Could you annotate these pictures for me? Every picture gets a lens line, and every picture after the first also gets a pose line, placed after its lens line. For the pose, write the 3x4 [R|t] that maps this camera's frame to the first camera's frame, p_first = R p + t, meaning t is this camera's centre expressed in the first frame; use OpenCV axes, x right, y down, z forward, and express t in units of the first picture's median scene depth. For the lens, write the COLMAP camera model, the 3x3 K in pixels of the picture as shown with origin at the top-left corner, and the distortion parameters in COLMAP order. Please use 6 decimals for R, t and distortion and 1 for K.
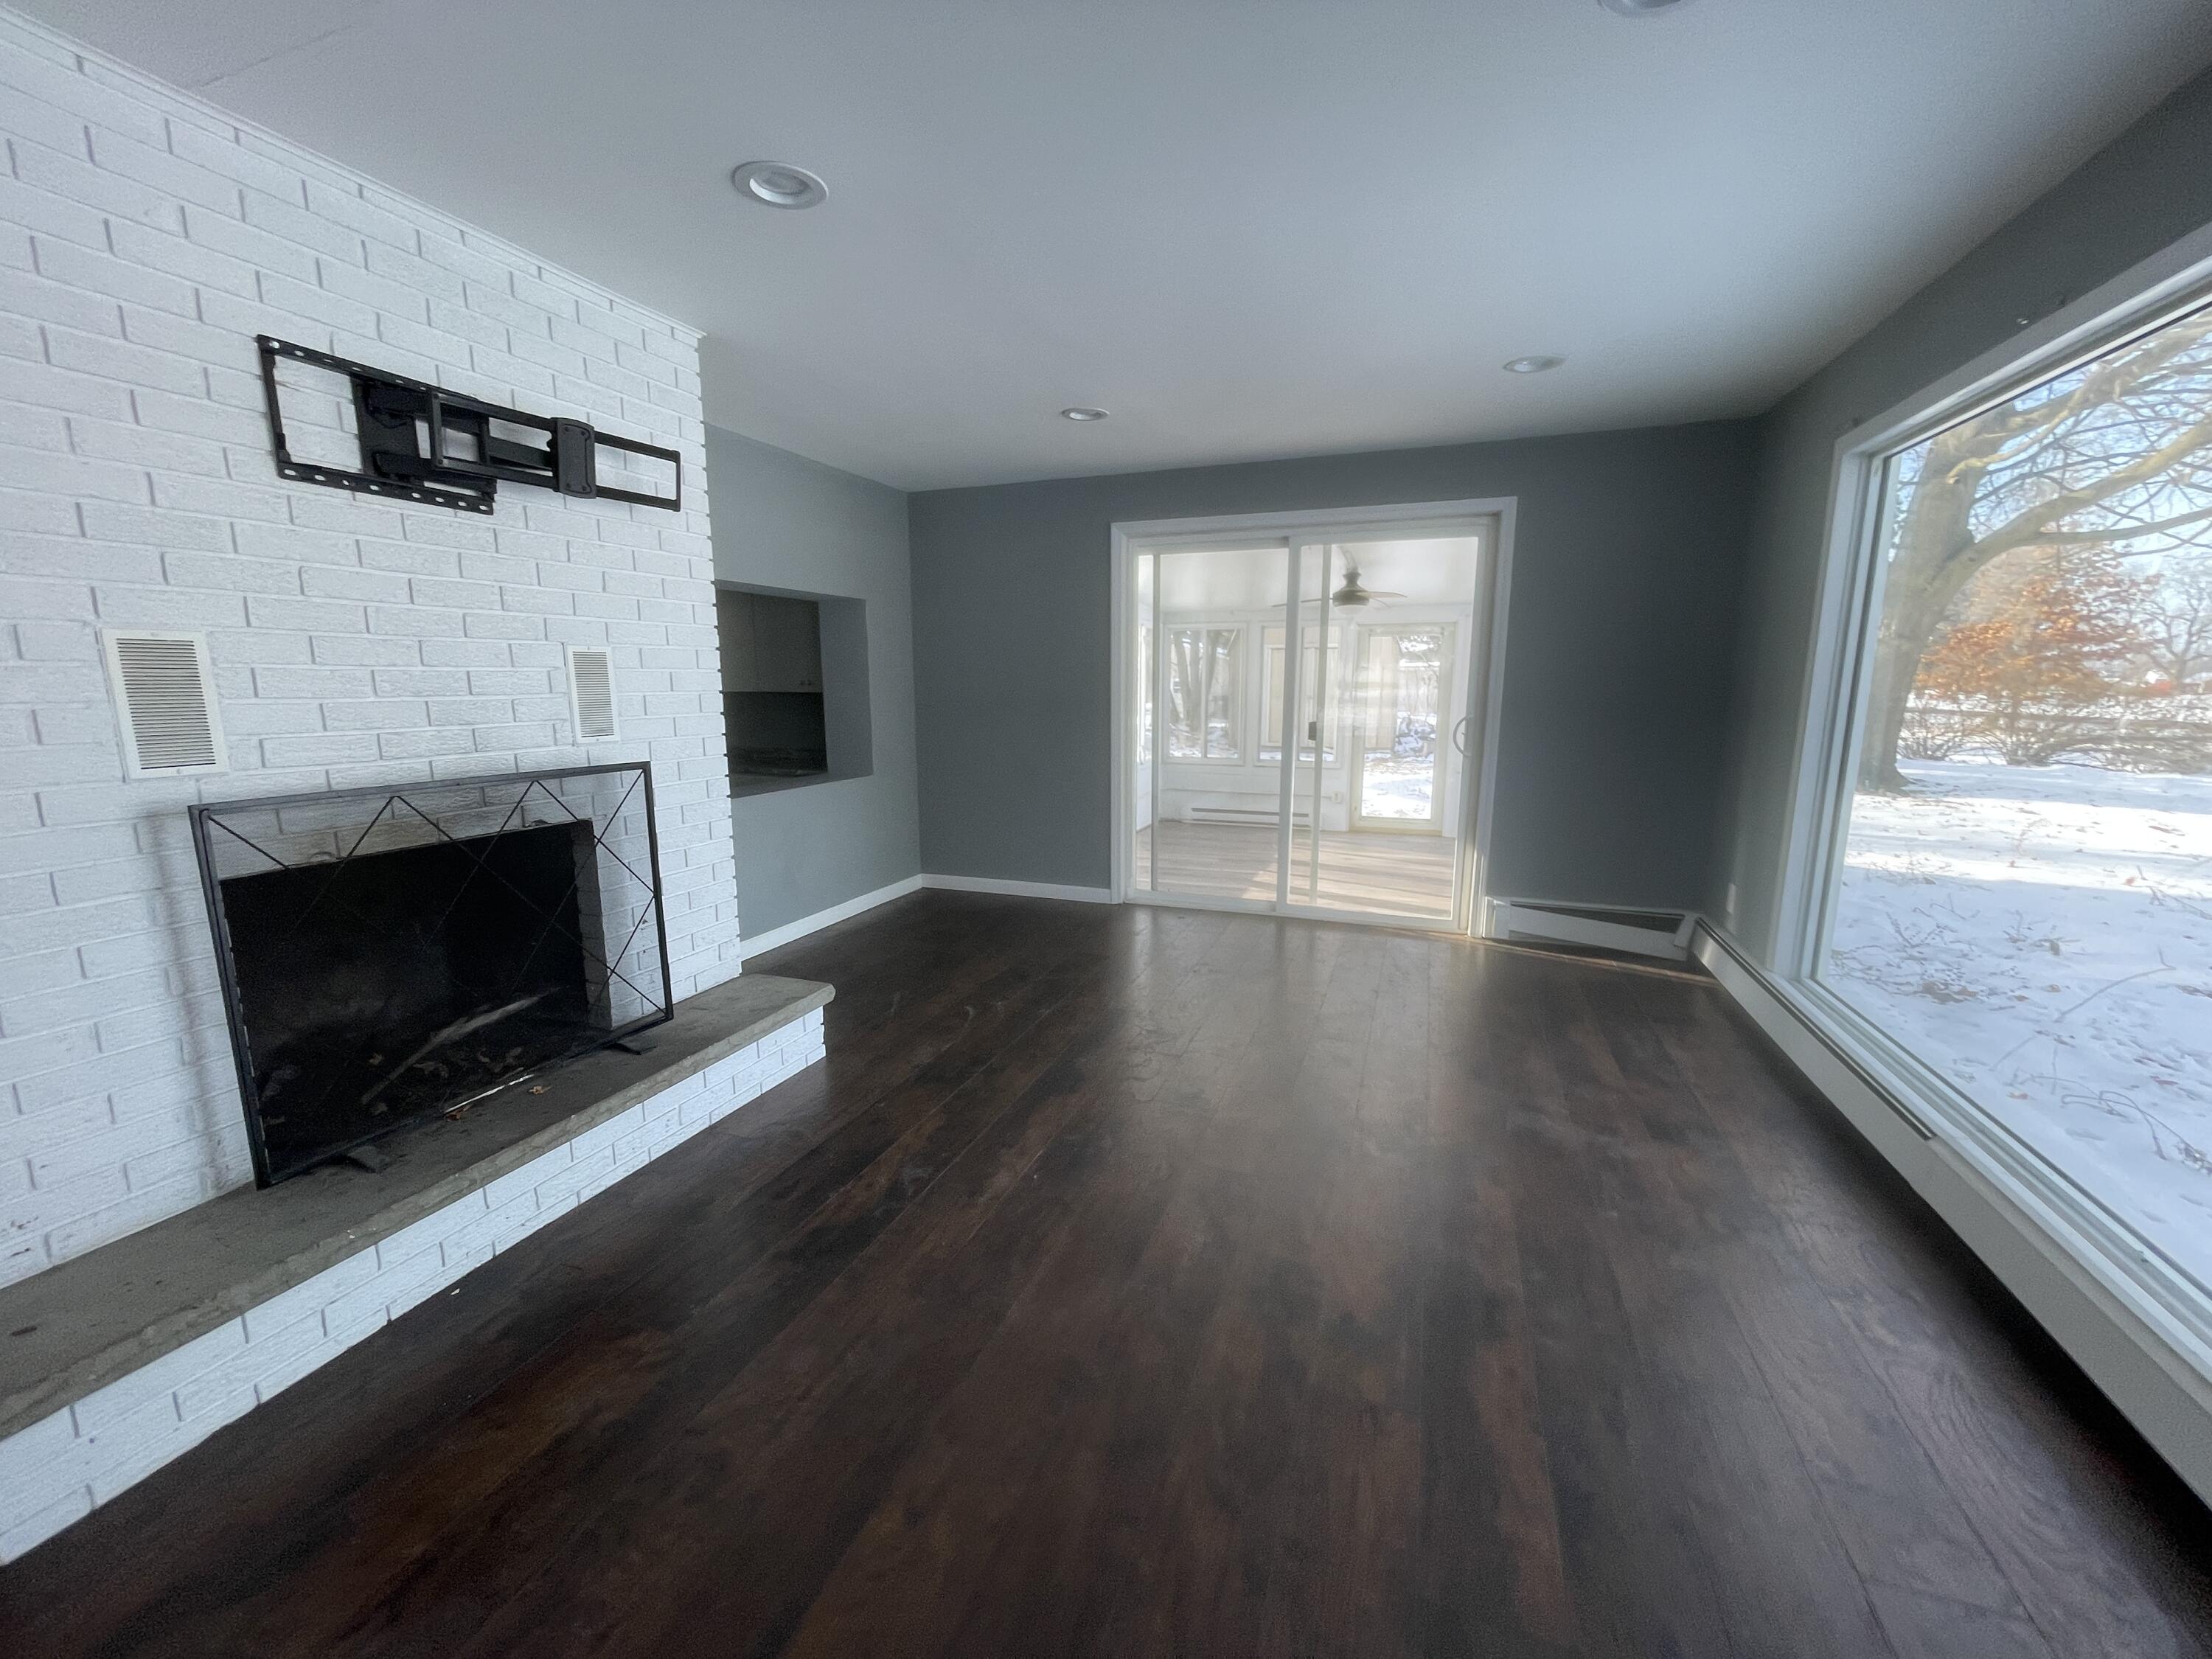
lens RADIAL K [[885.5, 0, 1103.3], [0, 885.5, 830.2], [0, 0, 1]] dist [0.001759, 0.000227]
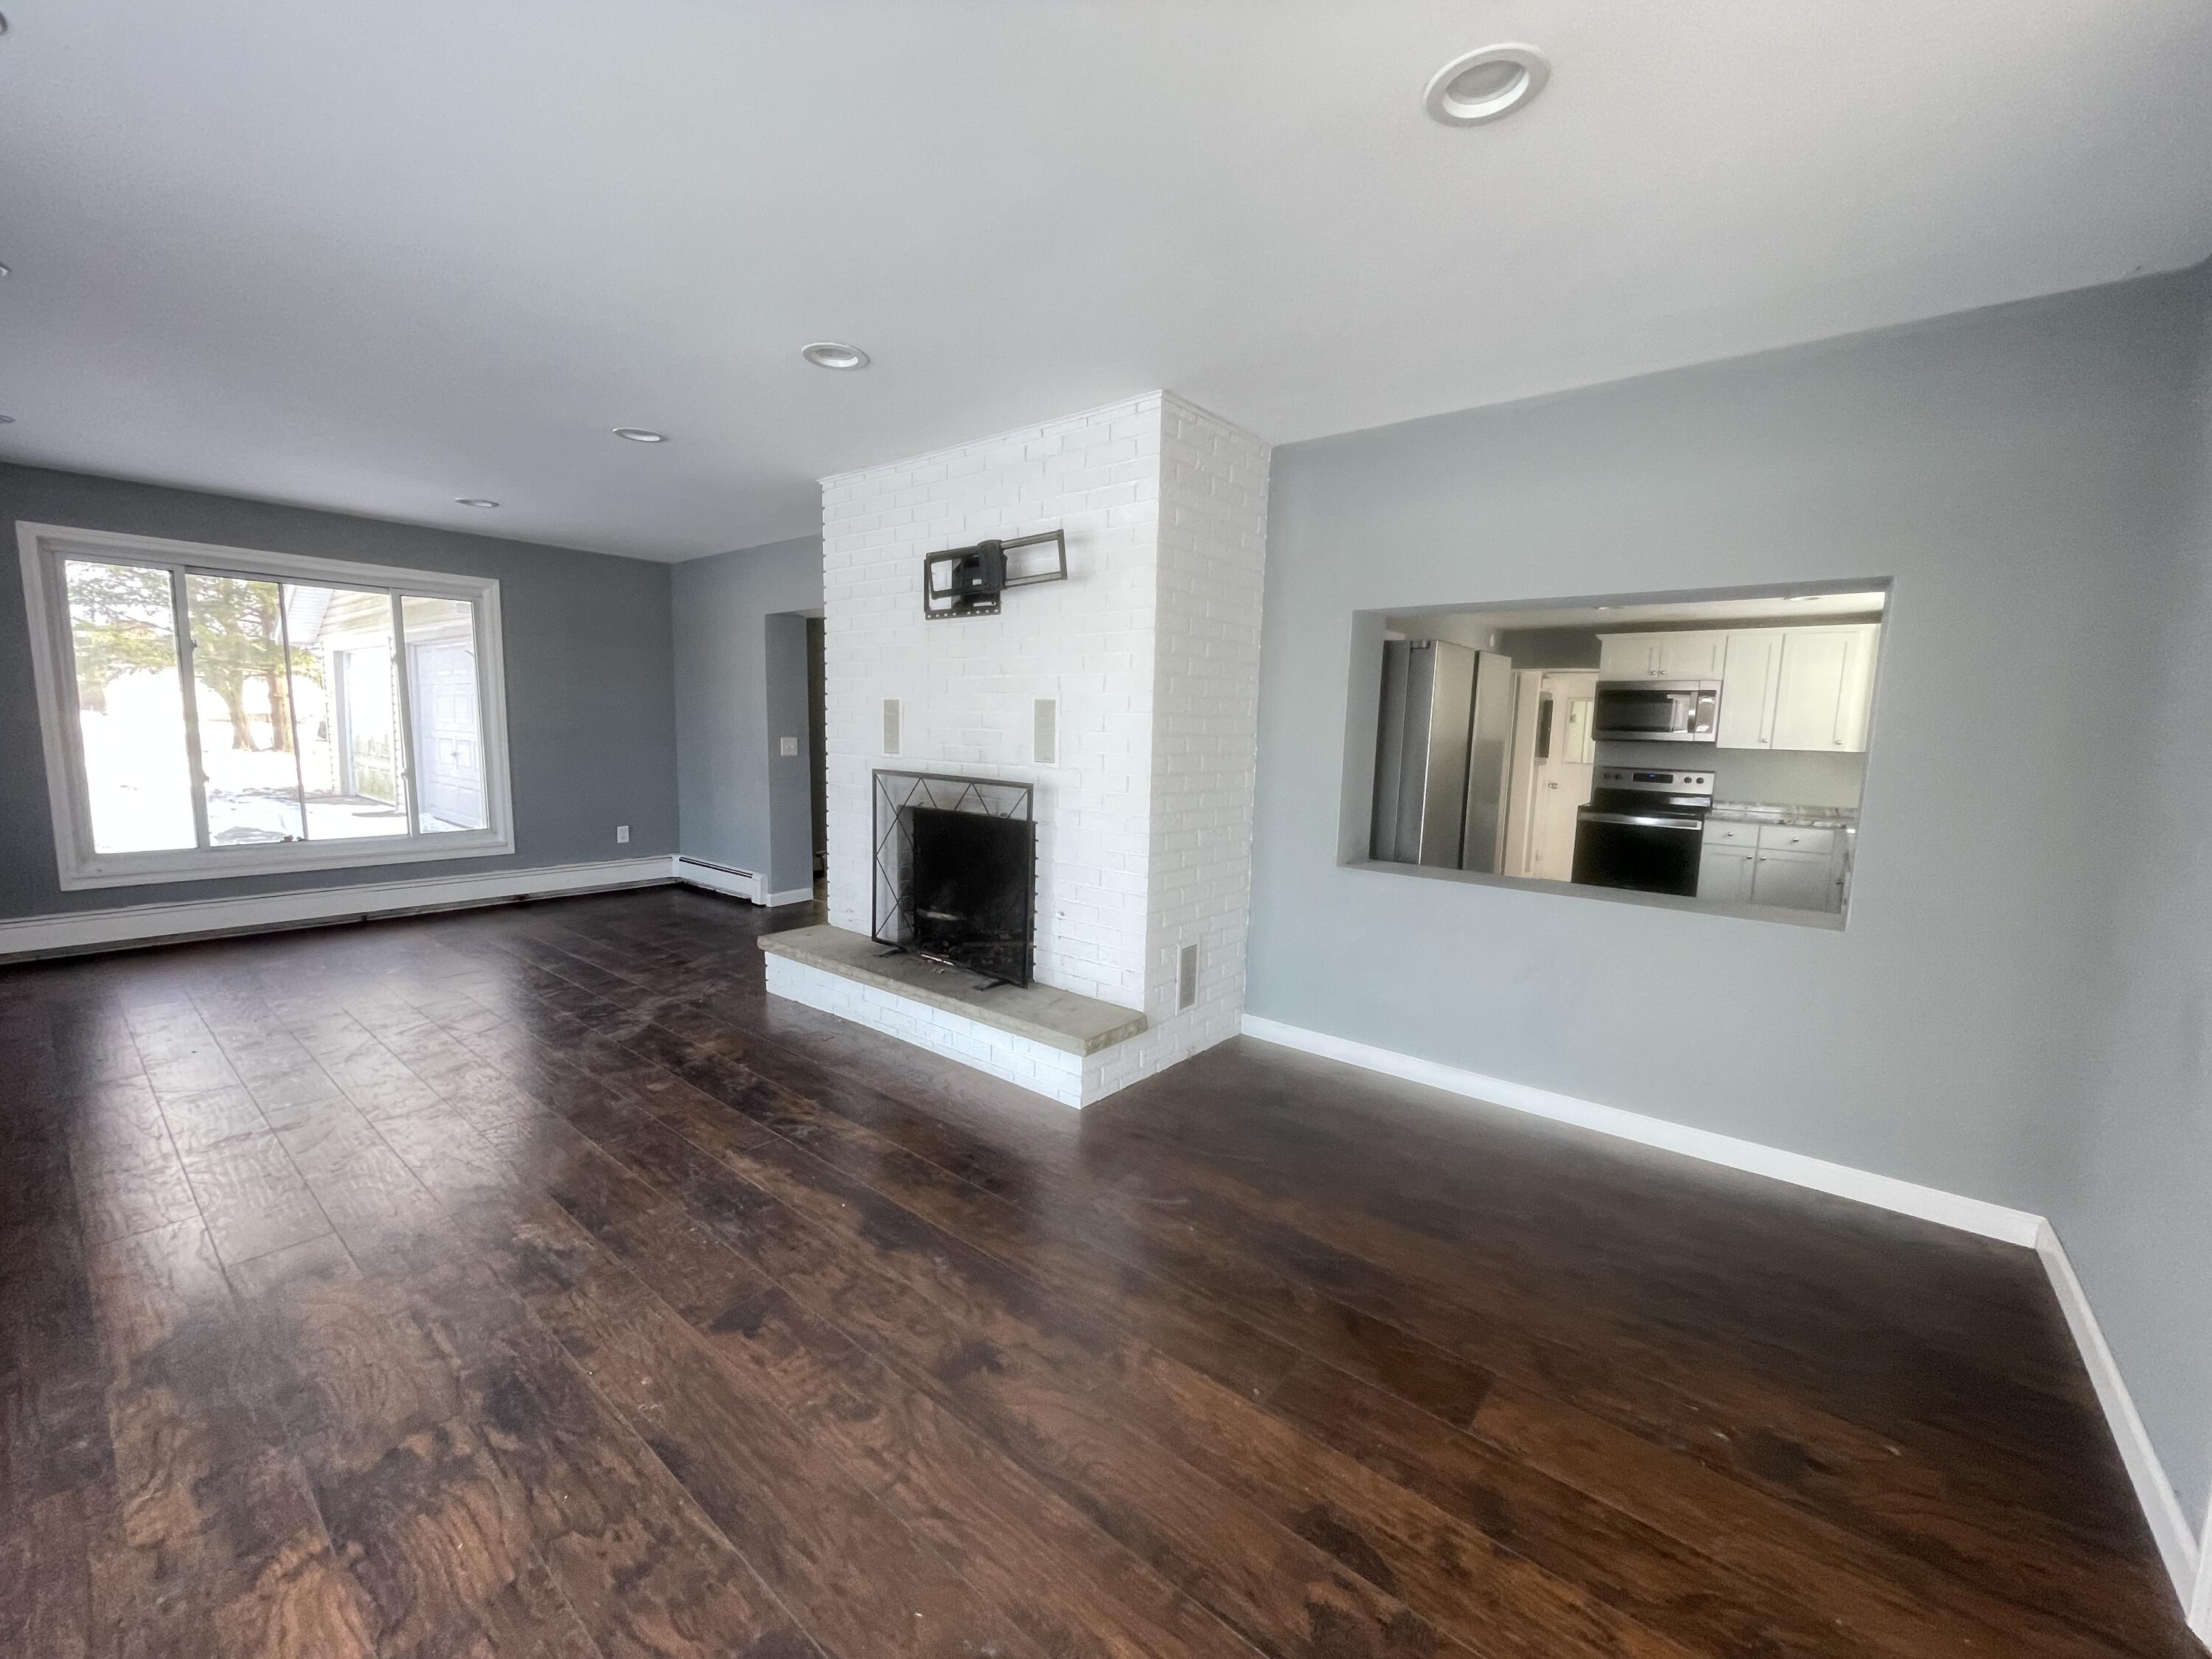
lens RADIAL K [[885.5, 0, 1088.2], [0, 885.5, 831.1], [0, 0, 1]] dist [0.001759, 0.000227]
pose [[-0.329425, 0.109527, -0.937808, 0.704482], [-0.179938, 0.967763, 0.176233, -0.266428], [0.926877, 0.226802, -0.299097, 1.569068]]
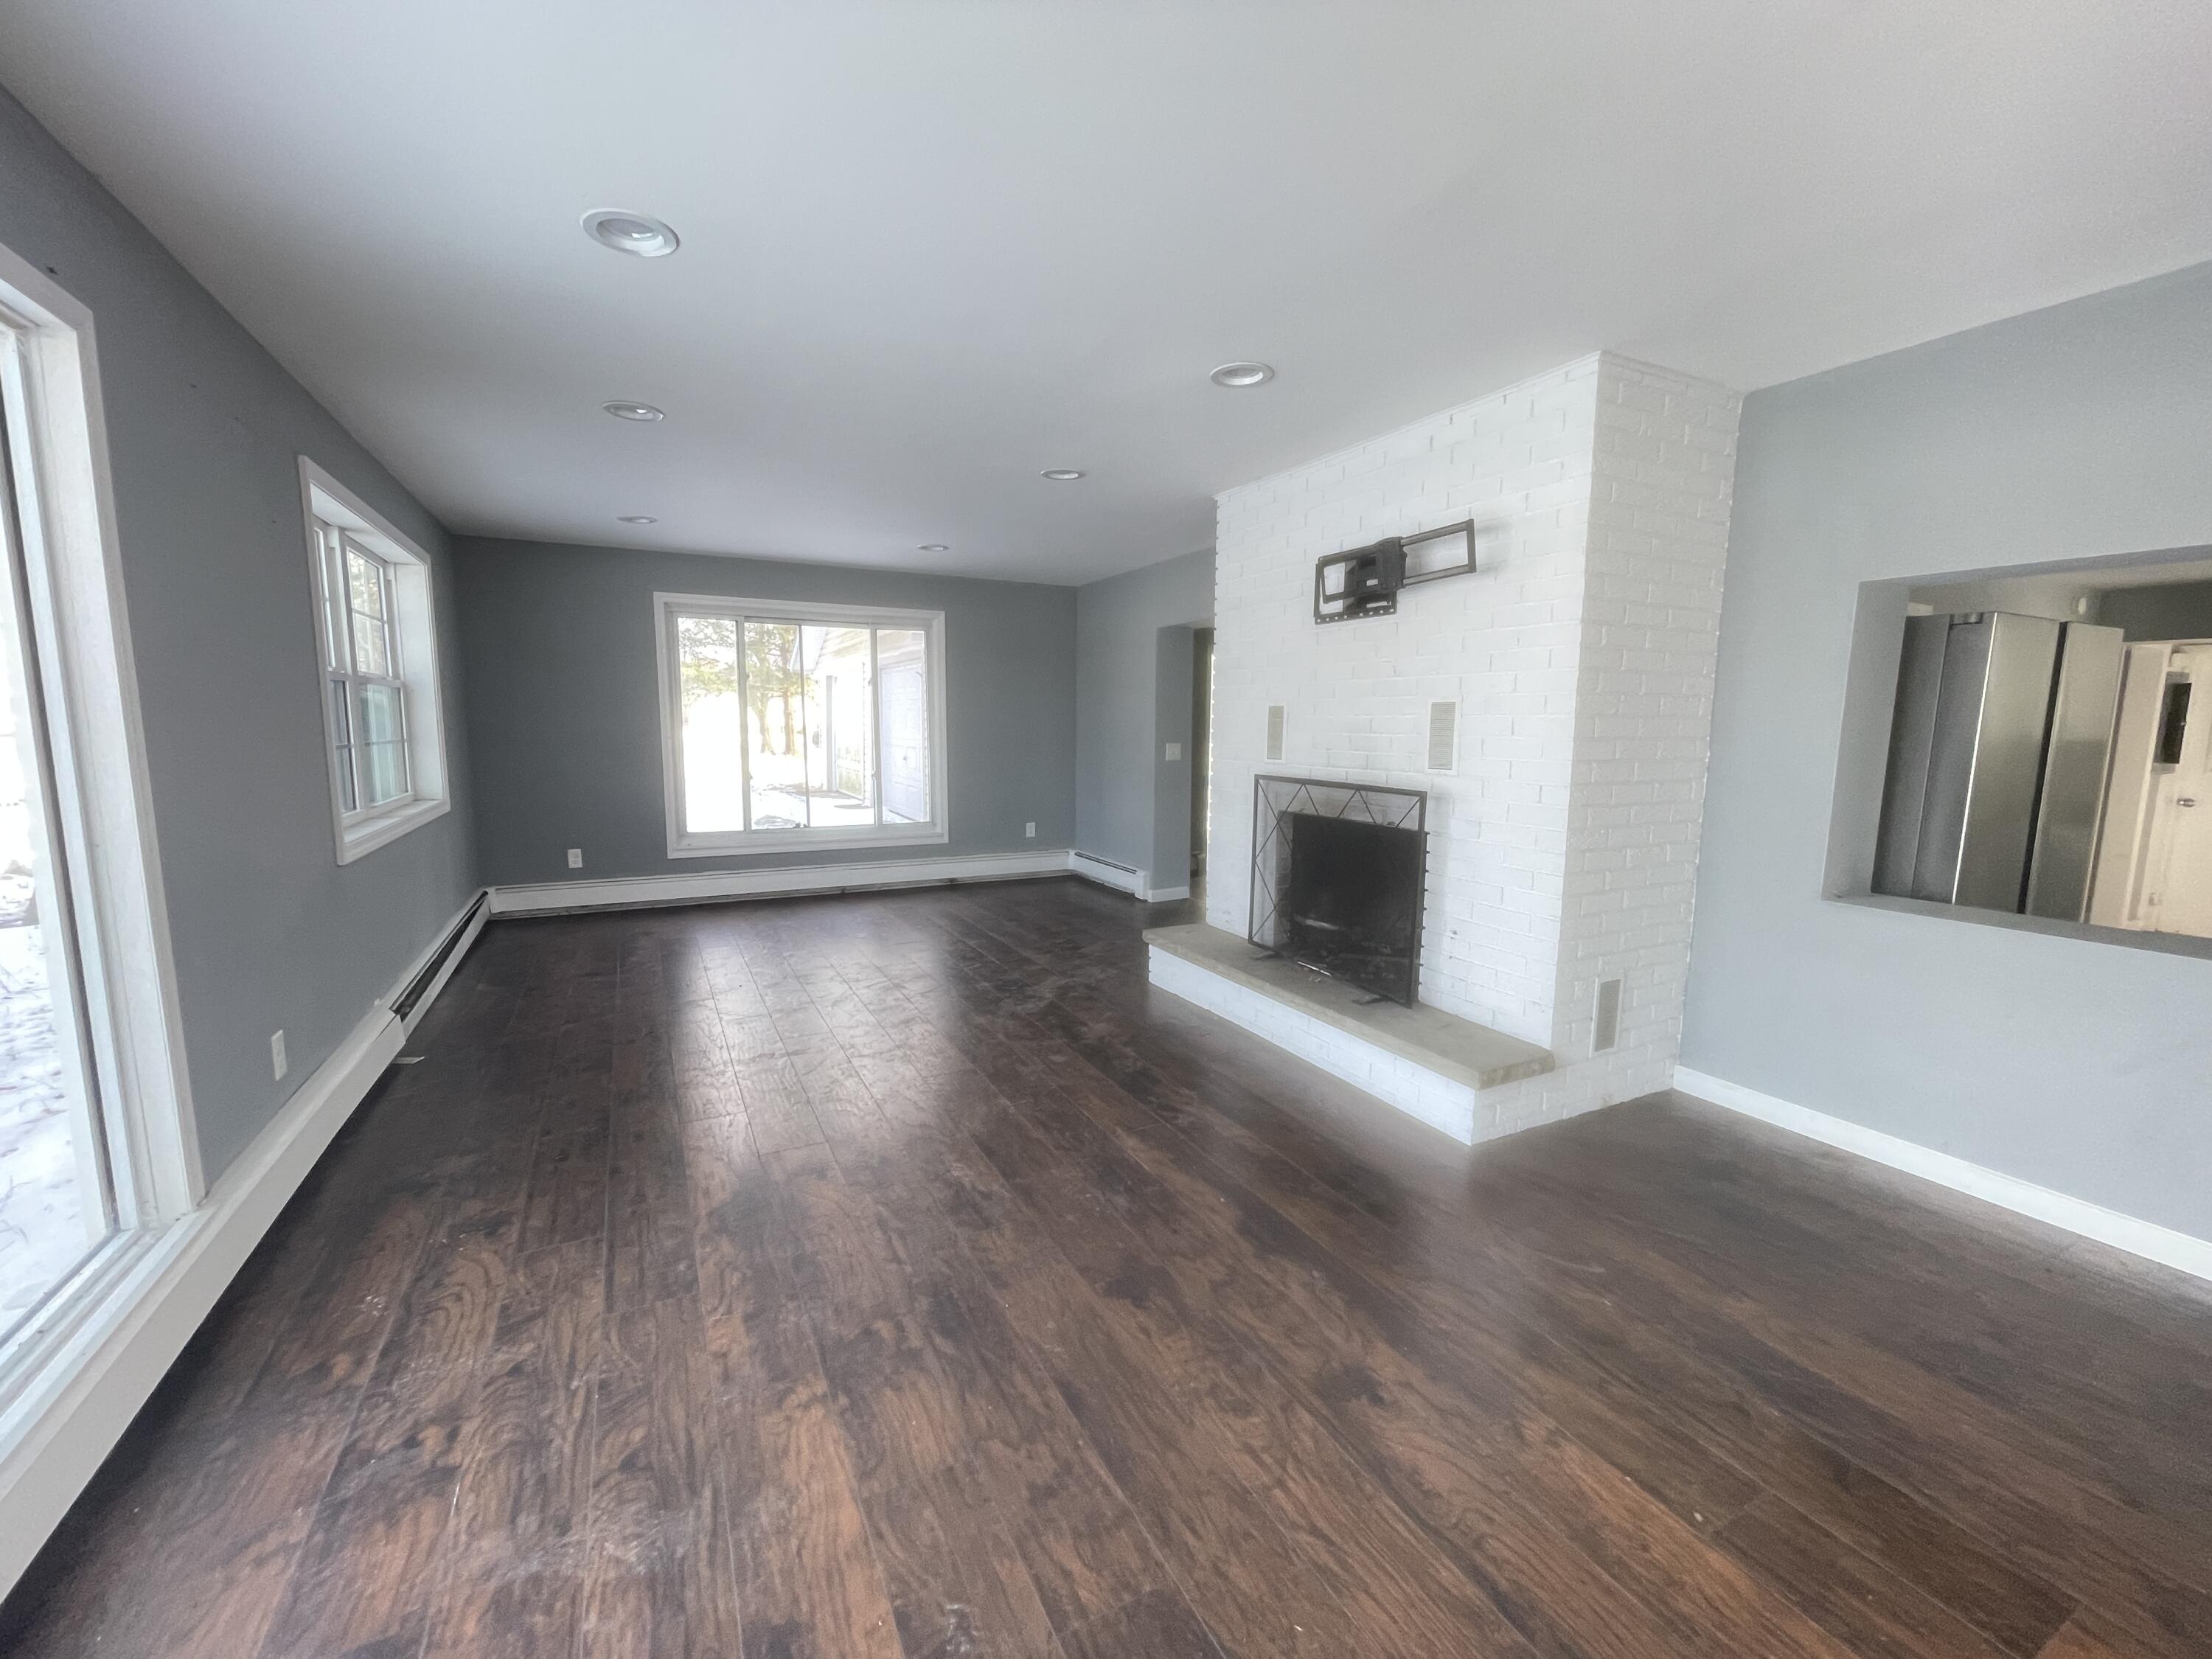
lens RADIAL K [[885.5, 0, 1093.3], [0, 885.5, 830.6], [0, 0, 1]] dist [0.001759, 0.000227]
pose [[-0.672526, 0.089209, -0.734677, 0.722938], [-0.130109, 0.962995, 0.236035, -0.268402], [0.728547, 0.254328, -0.636032, 1.545883]]
